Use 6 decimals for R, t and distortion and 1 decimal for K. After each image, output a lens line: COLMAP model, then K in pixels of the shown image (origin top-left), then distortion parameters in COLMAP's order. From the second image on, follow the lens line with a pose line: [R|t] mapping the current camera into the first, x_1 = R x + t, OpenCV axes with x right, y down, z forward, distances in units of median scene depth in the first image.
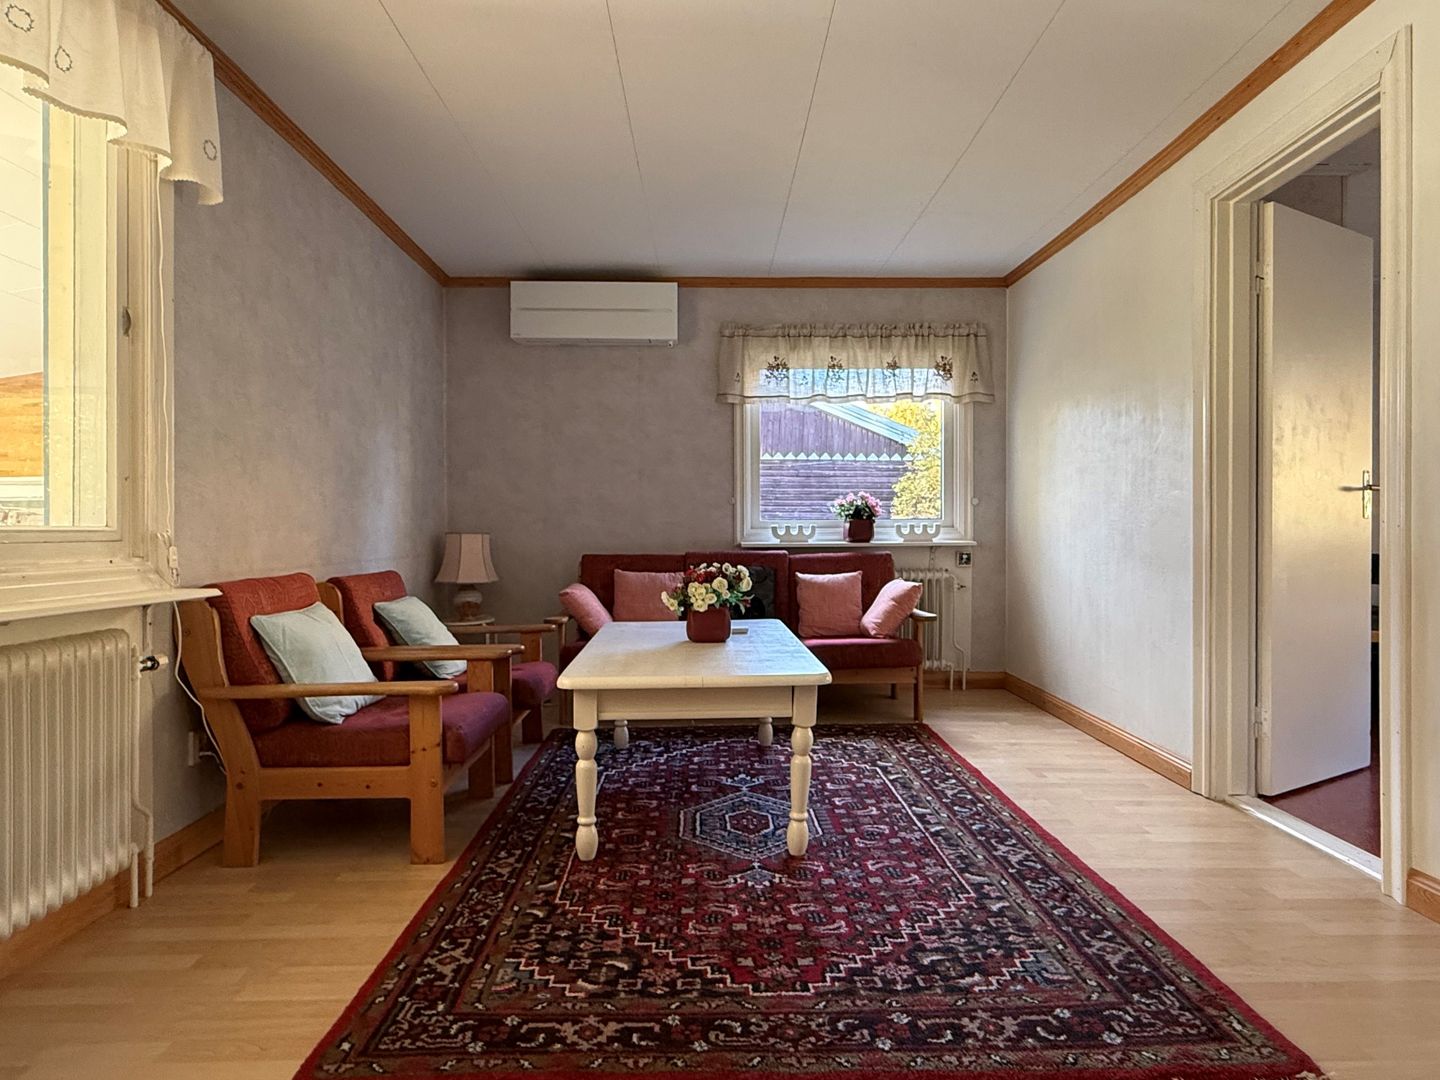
lens RADIAL K [[866.2, 0, 716.8], [0, 866.2, 534.3], [0, 0, 1]] dist [0.001990, 0.000624]
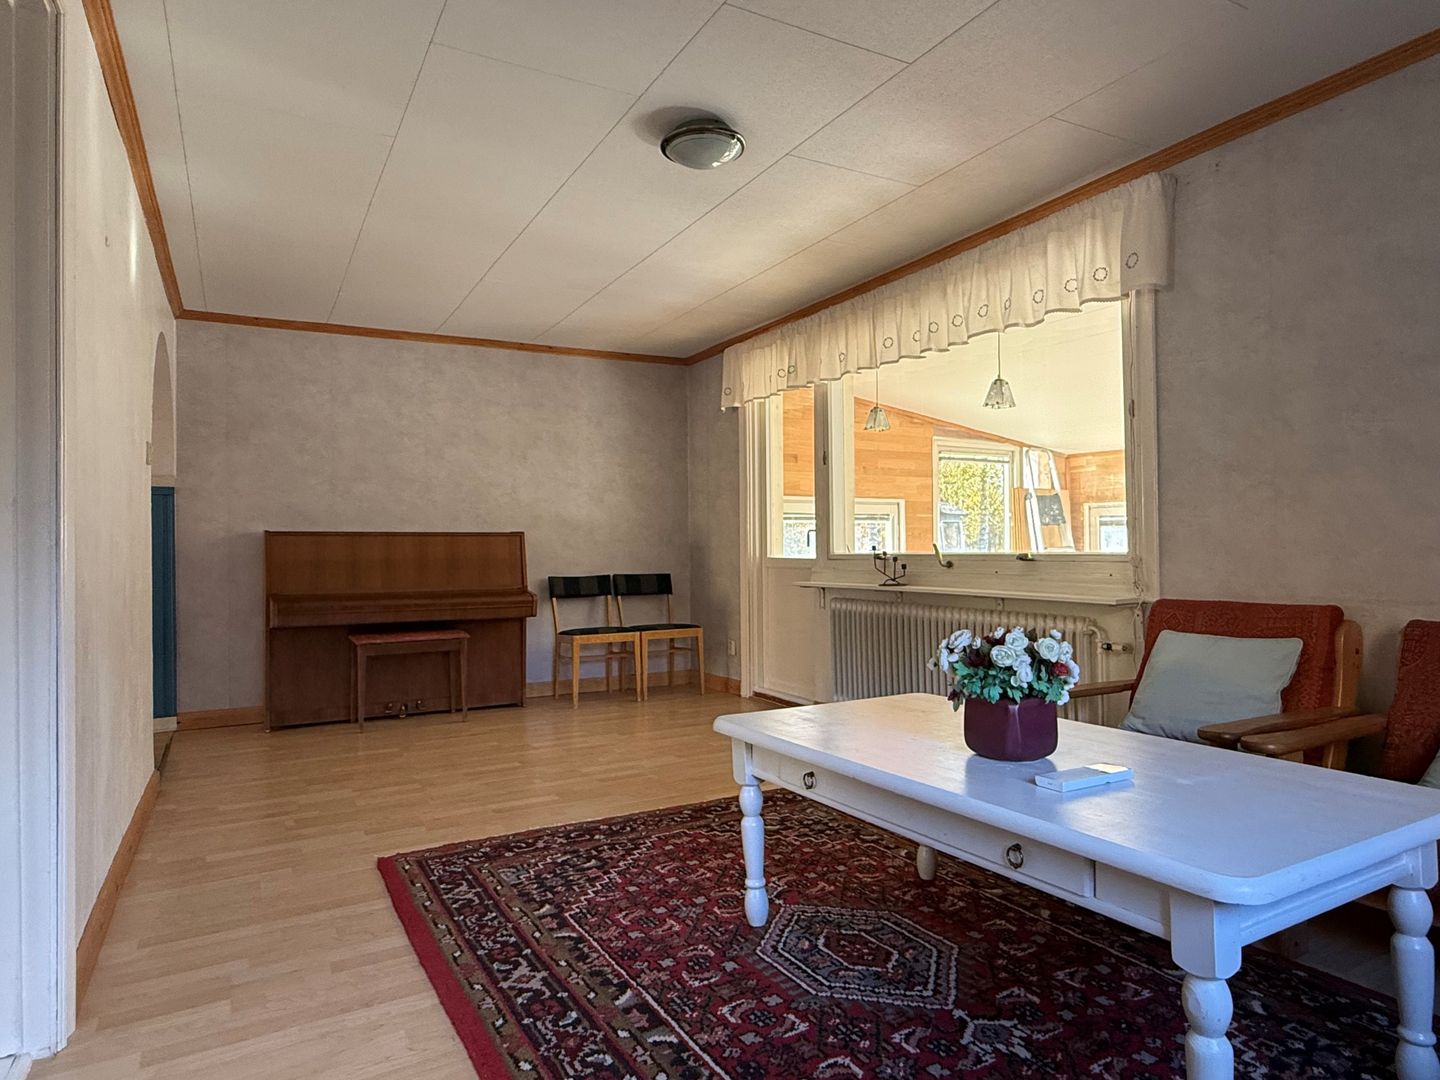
lens RADIAL K [[866.2, 0, 716.8], [0, 866.2, 534.3], [0, 0, 1]] dist [0.001990, 0.000624]
pose [[-0.879902, 0.007132, -0.475102, 0.616514], [0.013164, 0.999869, -0.009371, -0.034800], [0.474973, -0.014499, -0.879881, 1.969867]]
